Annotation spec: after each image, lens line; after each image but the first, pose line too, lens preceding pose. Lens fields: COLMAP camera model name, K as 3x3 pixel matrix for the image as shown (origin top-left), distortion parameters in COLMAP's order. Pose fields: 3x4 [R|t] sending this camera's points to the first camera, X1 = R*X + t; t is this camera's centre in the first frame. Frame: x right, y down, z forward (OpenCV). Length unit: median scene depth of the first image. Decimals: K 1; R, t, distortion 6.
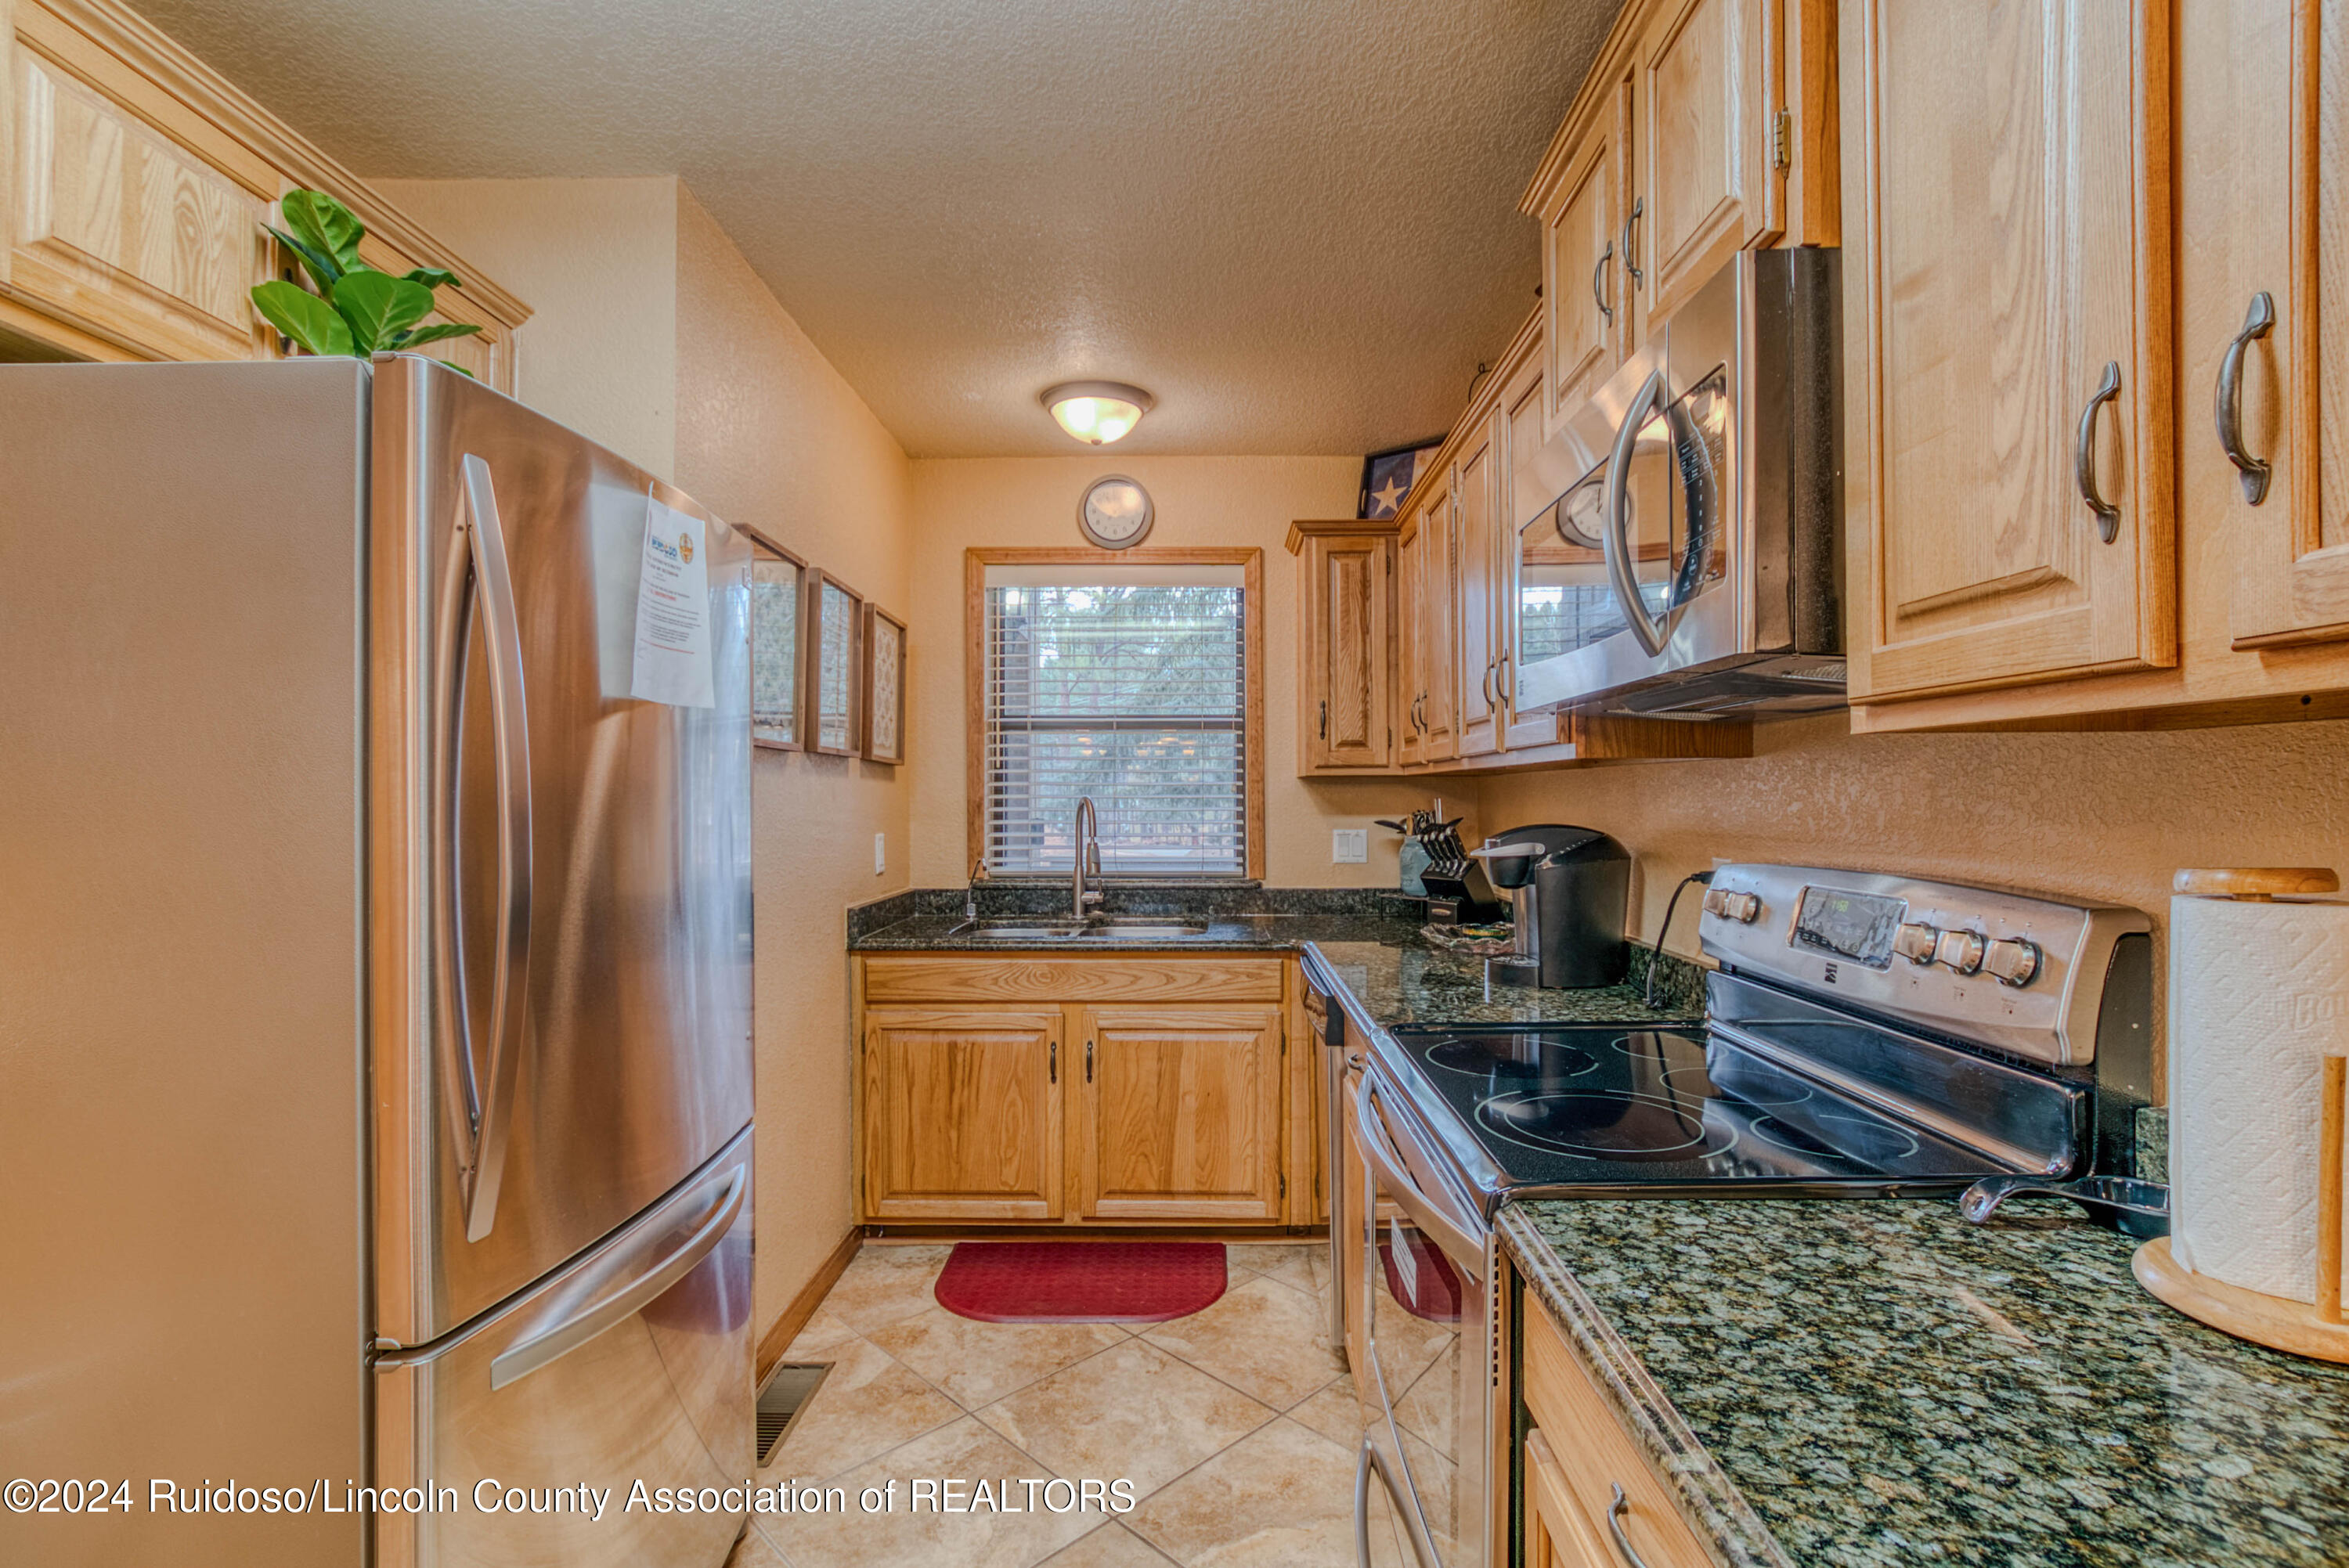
lens RADIAL K [[1085.6, 0, 1176.5], [0, 1085.6, 794.8], [0, 0, 1]] dist [-0.001674, -0.000056]
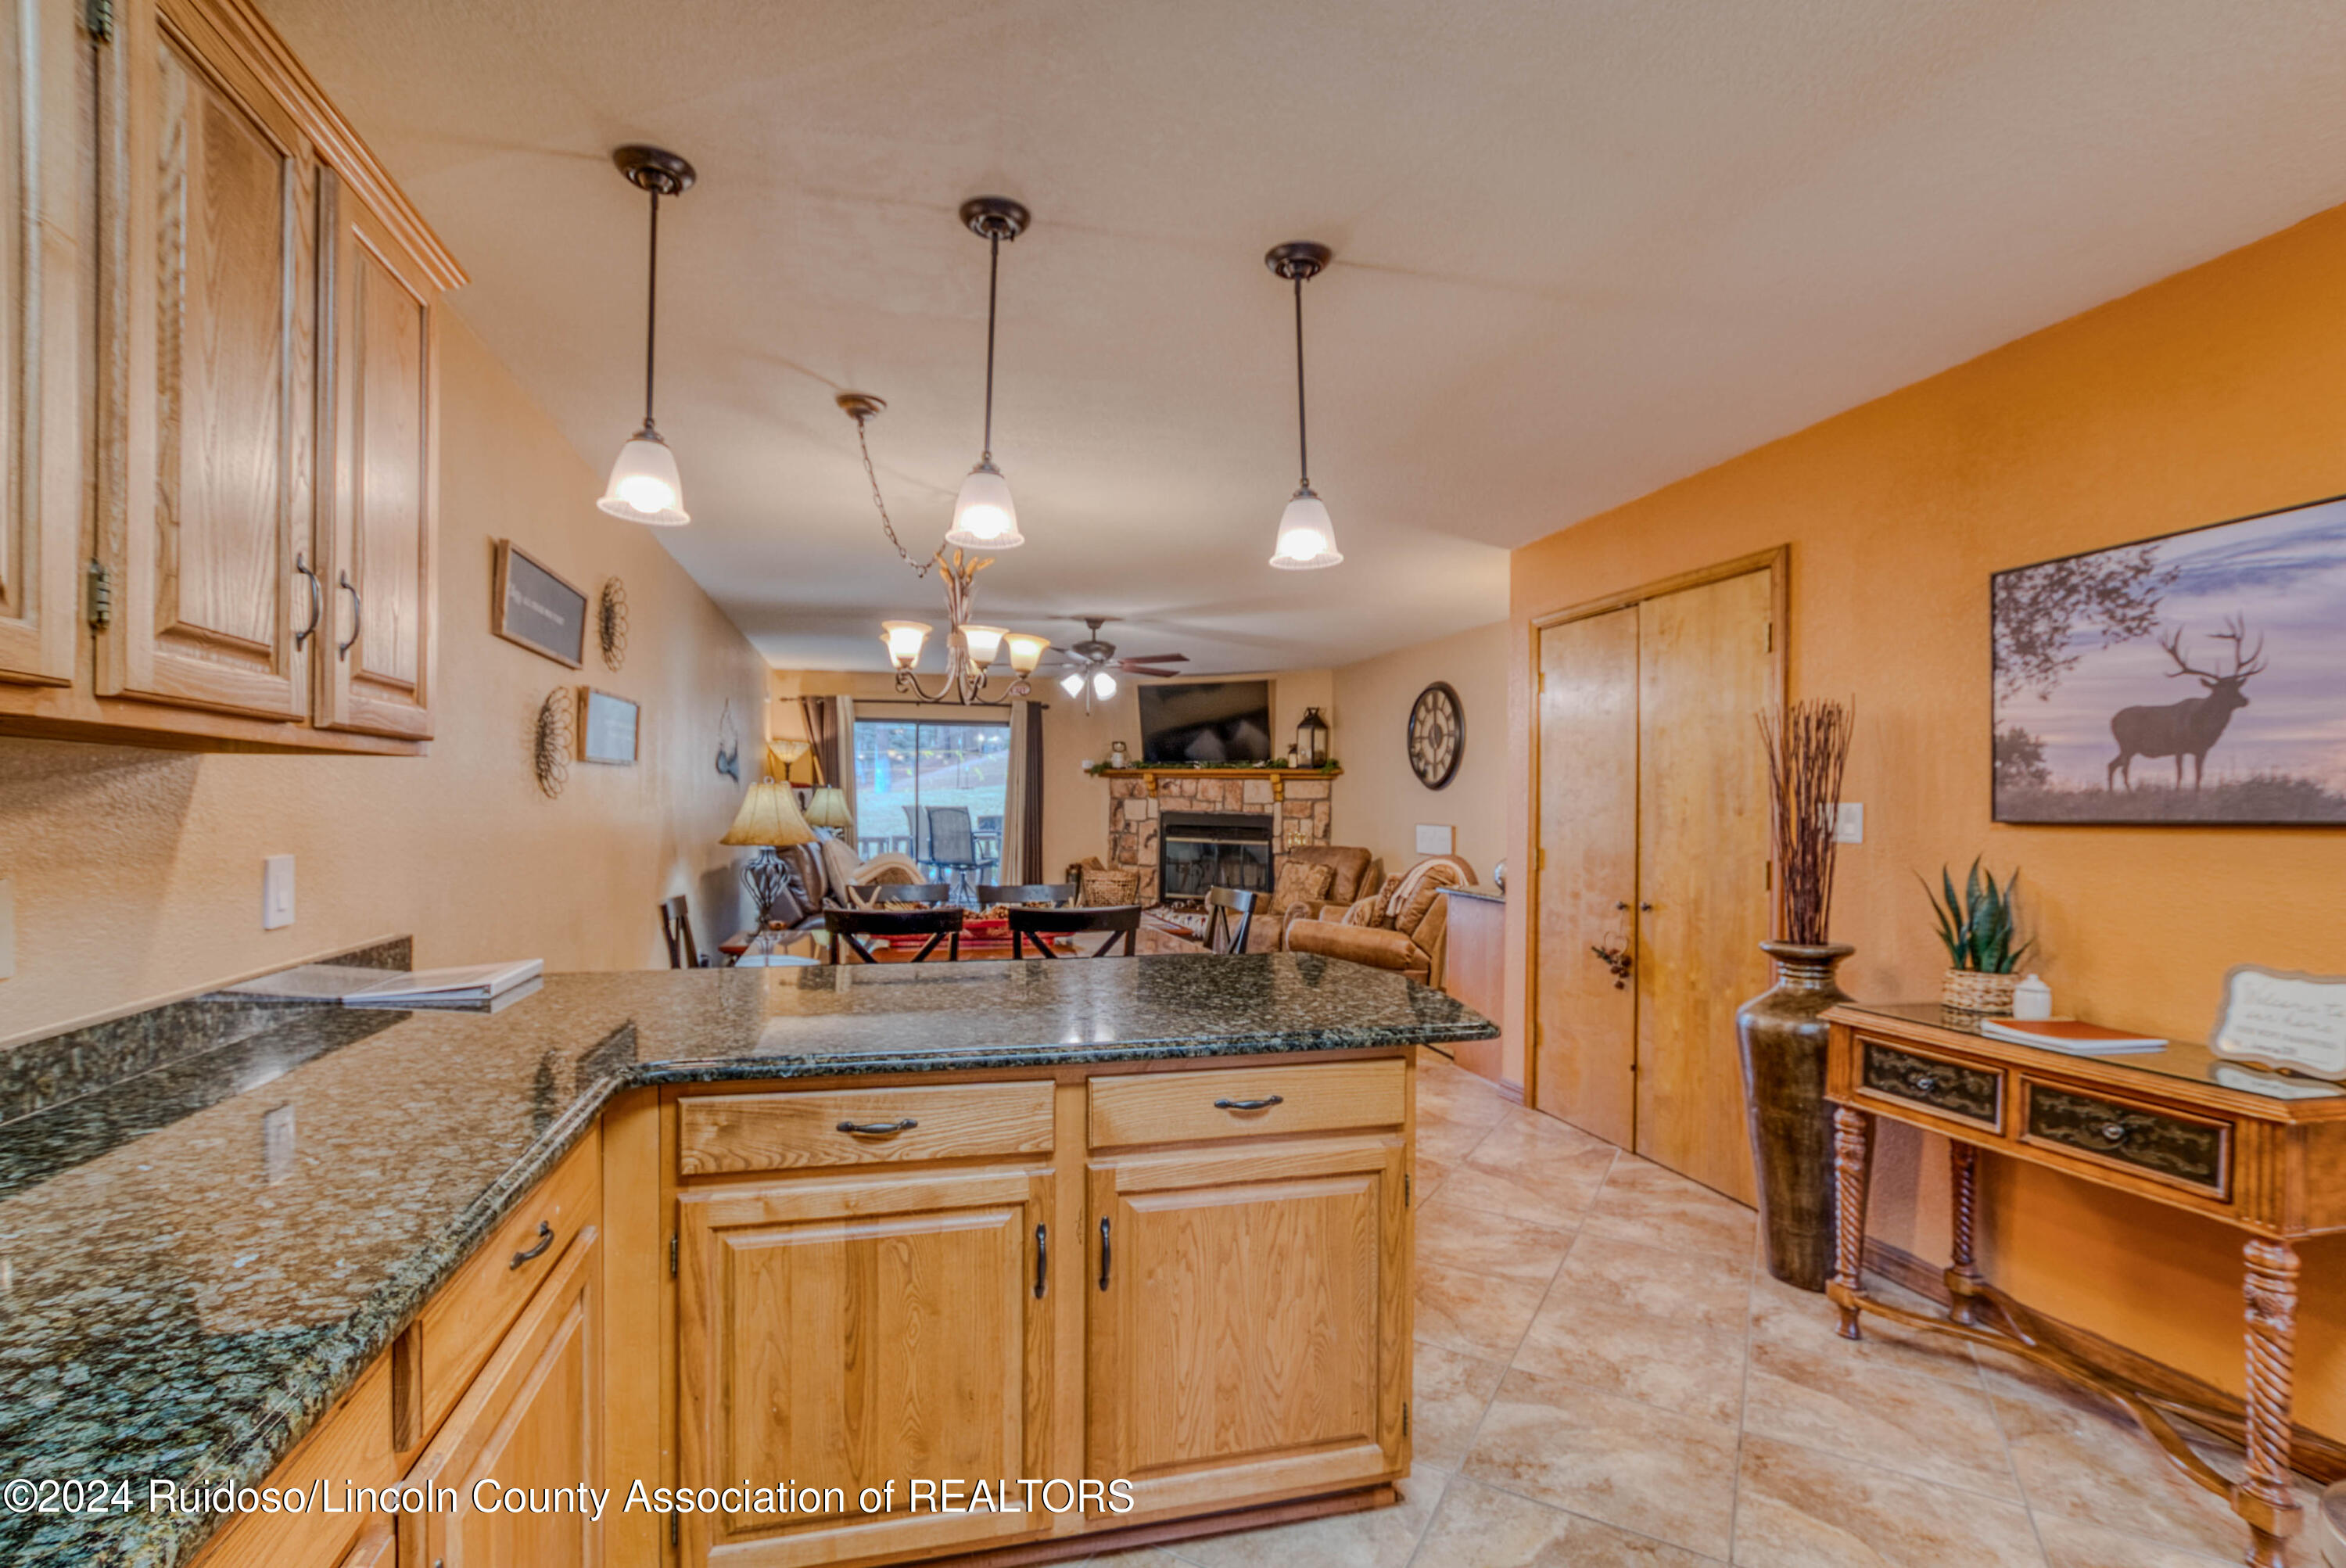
lens RADIAL K [[1119.3, 0, 1171.0], [0, 1119.3, 809.3], [0, 0, 1]] dist [-0.015770, 0.000254]
pose [[-0.962963, -0.006216, -0.269561, -0.016943], [-0.007092, 0.999972, 0.002276, 0.003048], [0.269540, 0.004104, -0.962981, 0.498239]]
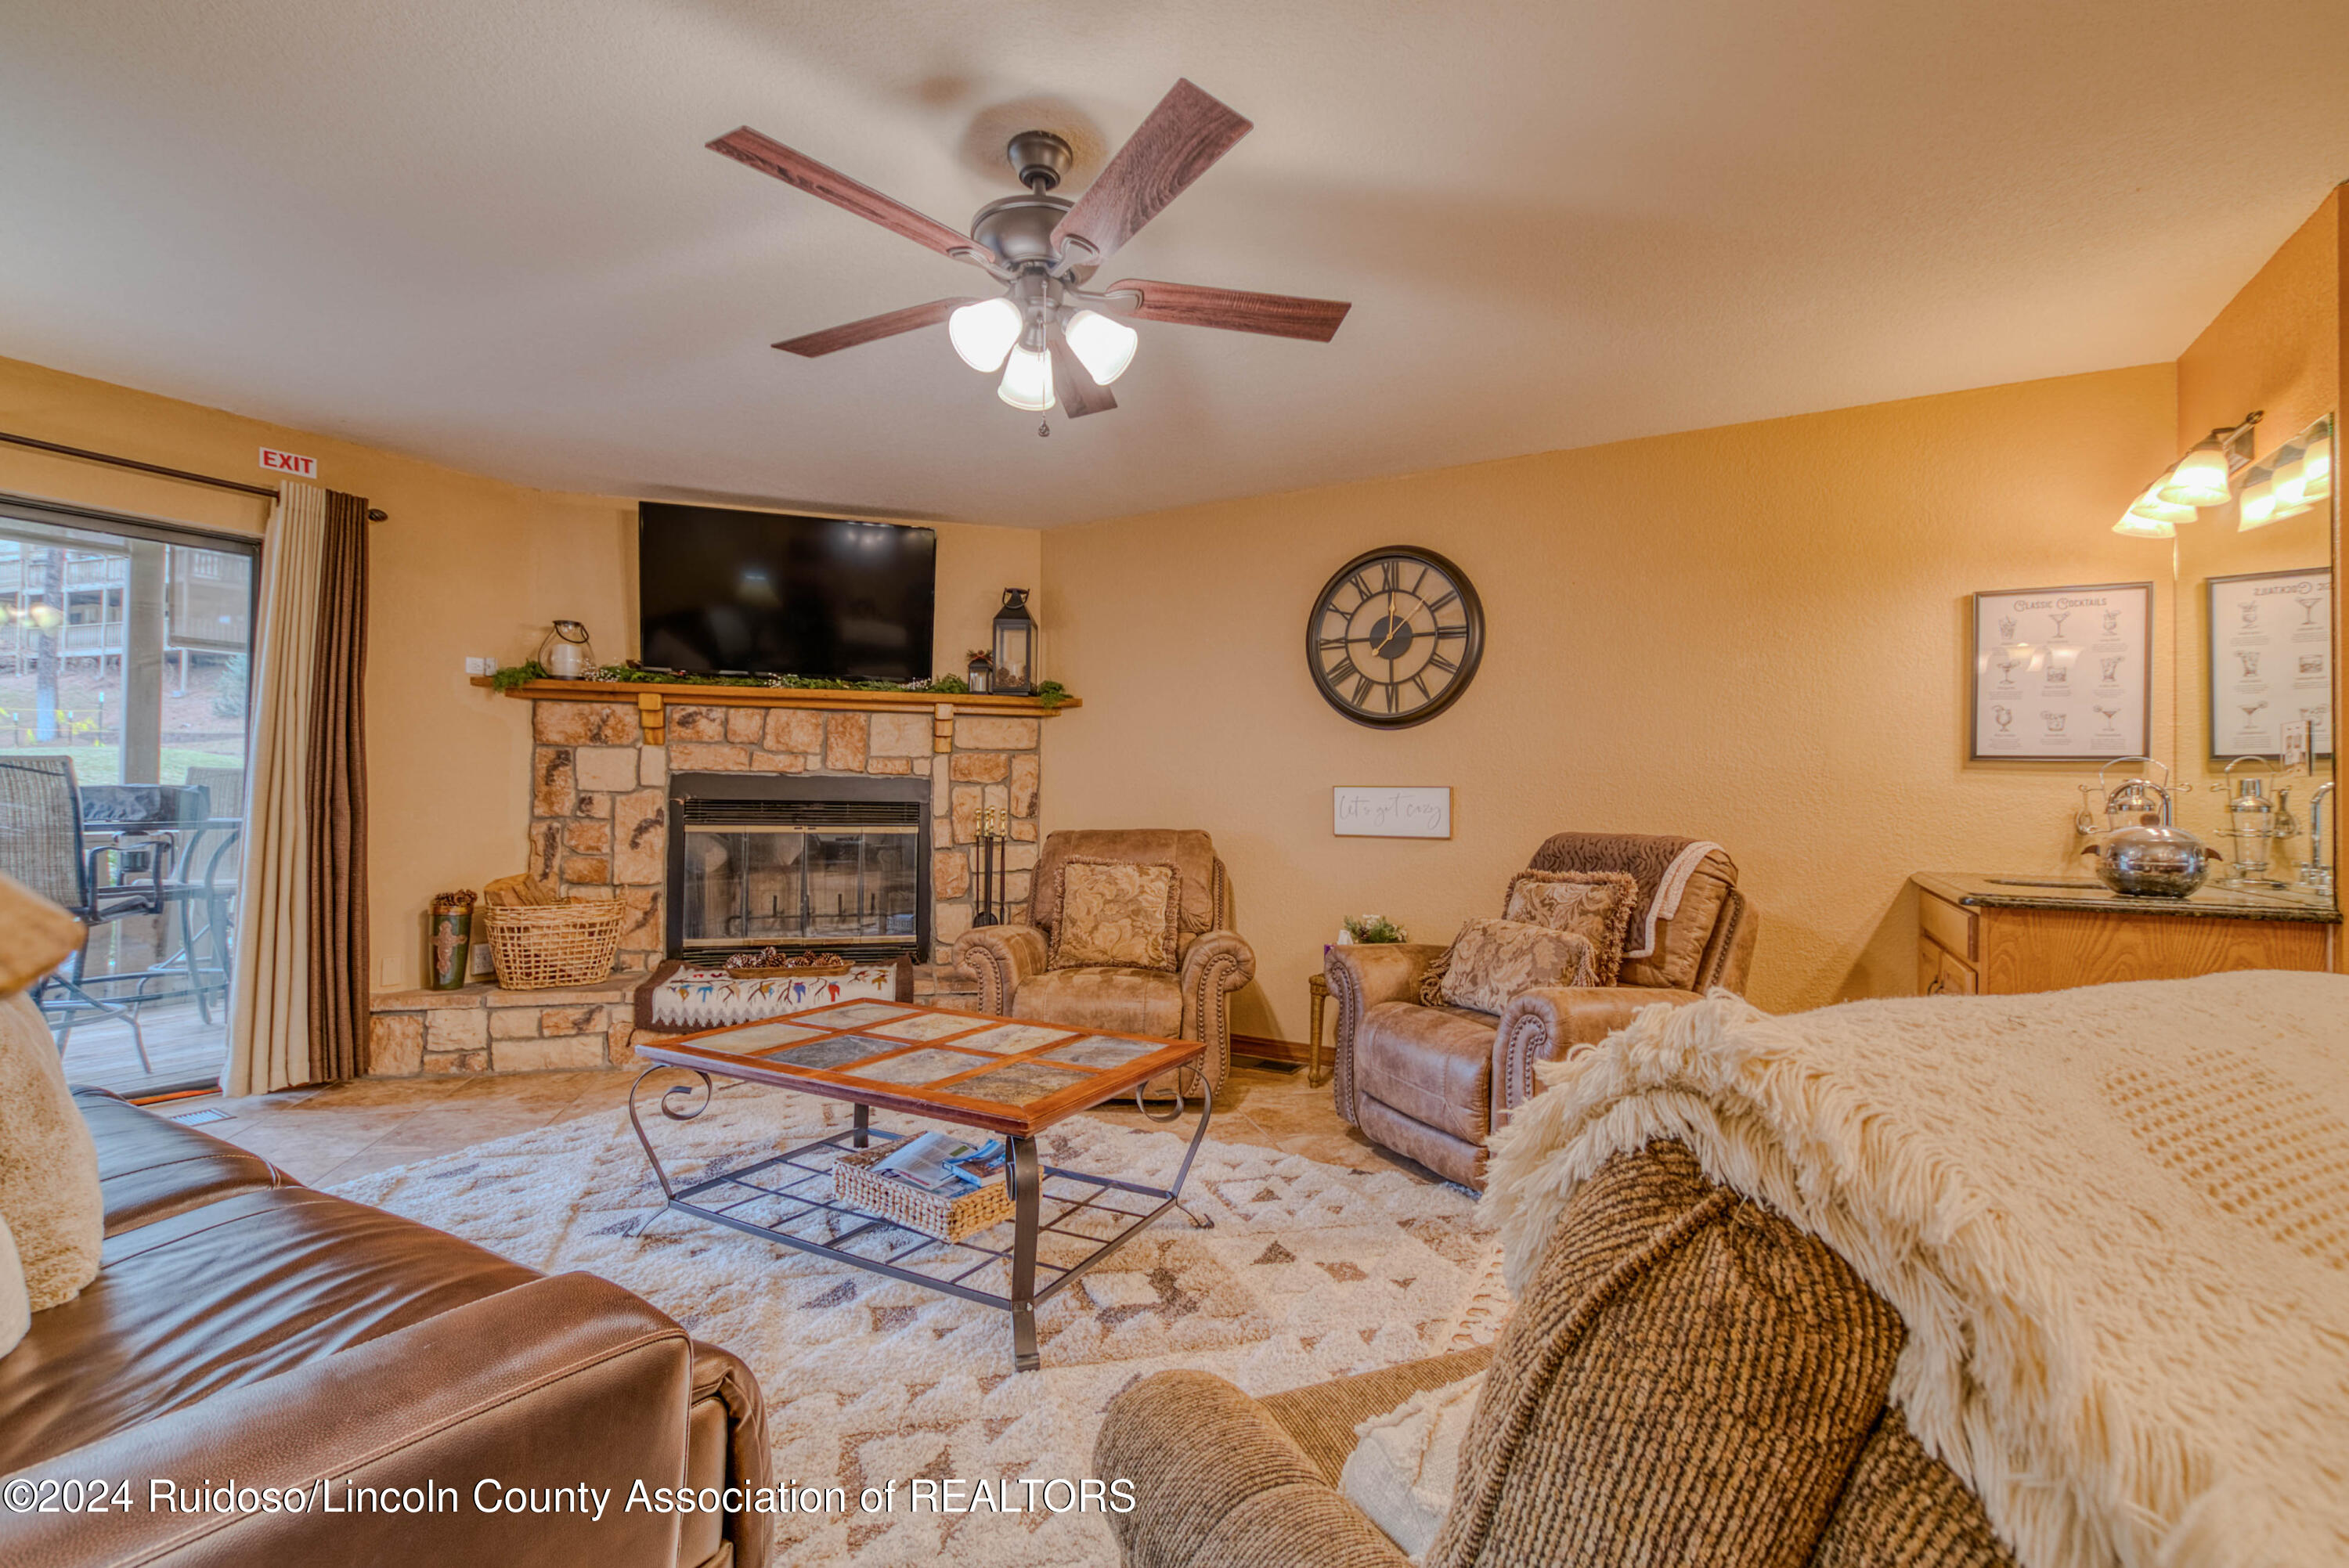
lens RADIAL K [[1041.7, 0, 1188.5], [0, 1041.7, 779.0], [0, 0, 1]] dist [-0.002461, -0.000021]
pose [[-0.480458, -0.016268, -0.876867, 0.078246], [0.000293, 0.999825, -0.018710, 0.053361], [0.877018, -0.009247, -0.480369, -1.258395]]
